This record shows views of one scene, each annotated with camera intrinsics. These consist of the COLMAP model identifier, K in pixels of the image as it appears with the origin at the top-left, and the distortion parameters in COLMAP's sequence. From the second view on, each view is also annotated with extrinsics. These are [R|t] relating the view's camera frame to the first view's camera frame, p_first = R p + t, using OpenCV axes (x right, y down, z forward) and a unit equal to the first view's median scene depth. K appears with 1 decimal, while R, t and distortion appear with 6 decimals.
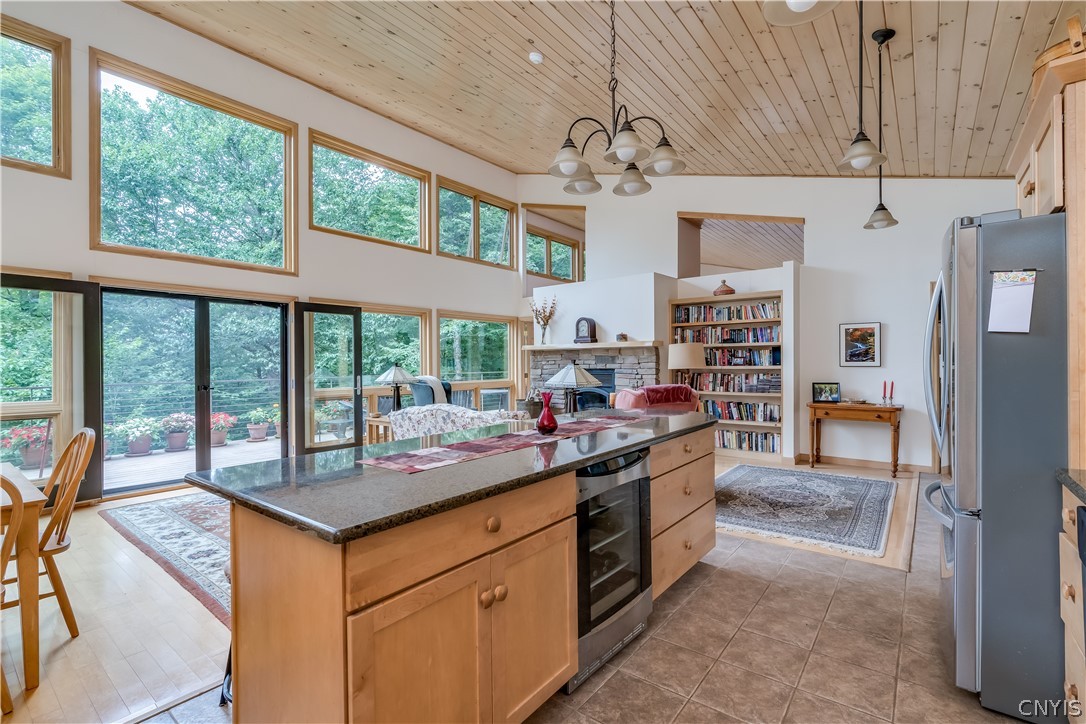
lens RADIAL K [[494.1, 0, 545.2], [0, 494.1, 365.3], [0, 0, 1]] dist [-0.004365, 0.003335]
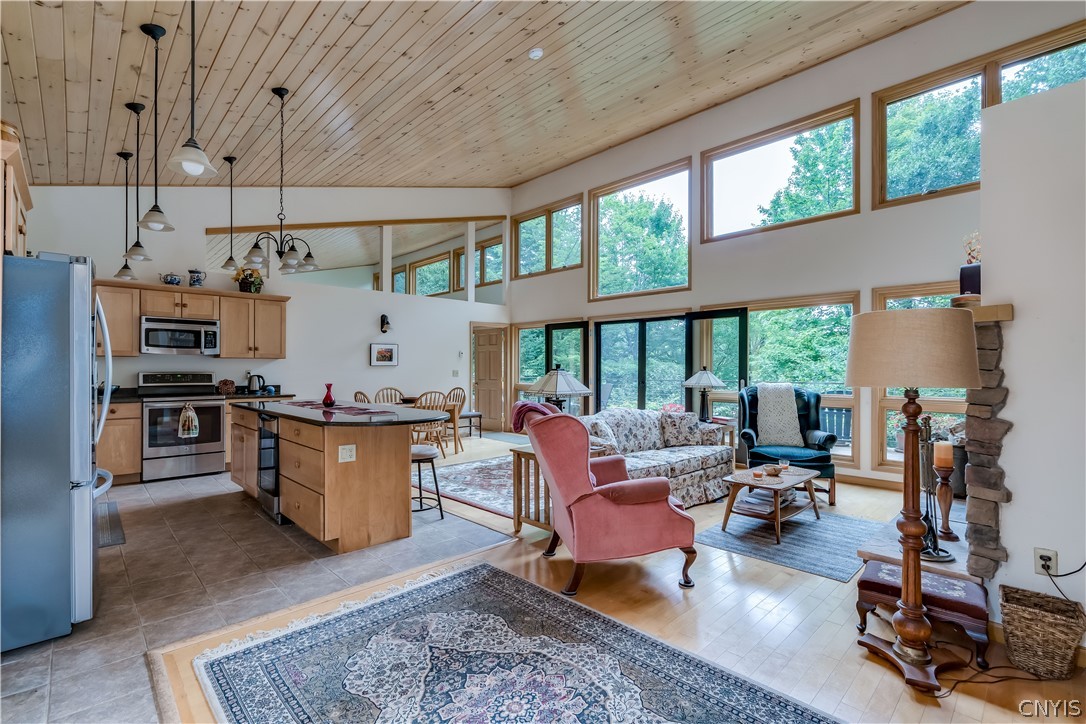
lens RADIAL K [[494.1, 0, 545.1], [0, 494.1, 353.8], [0, 0, 1]] dist [-0.004365, 0.003335]
pose [[-0.146087, -0.018242, -0.989104, 0.777793], [-0.006476, 0.999826, -0.017484, -0.011208], [0.989251, 0.003851, -0.146180, 0.951449]]
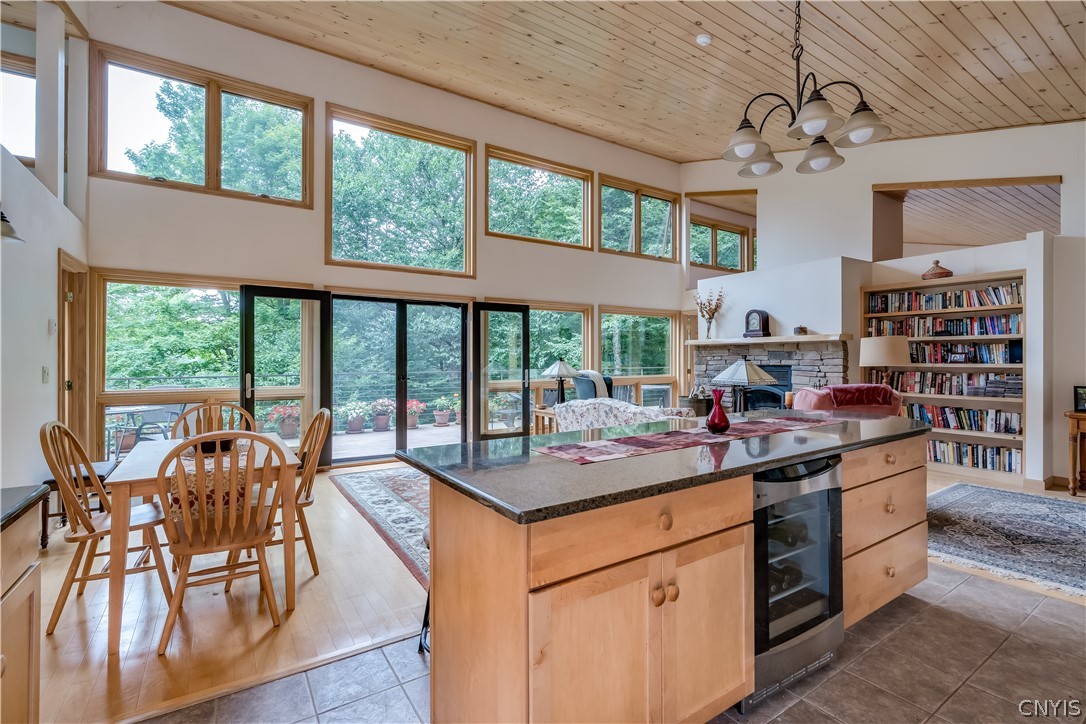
lens RADIAL K [[494.1, 0, 542.3], [0, 494.1, 358.3], [0, 0, 1]] dist [-0.004365, 0.003335]
pose [[0.948222, 0.006476, -0.317542, -0.007000], [-0.007764, 0.999966, -0.002791, 0.000081], [0.317514, 0.005112, 0.948240, -0.003054]]
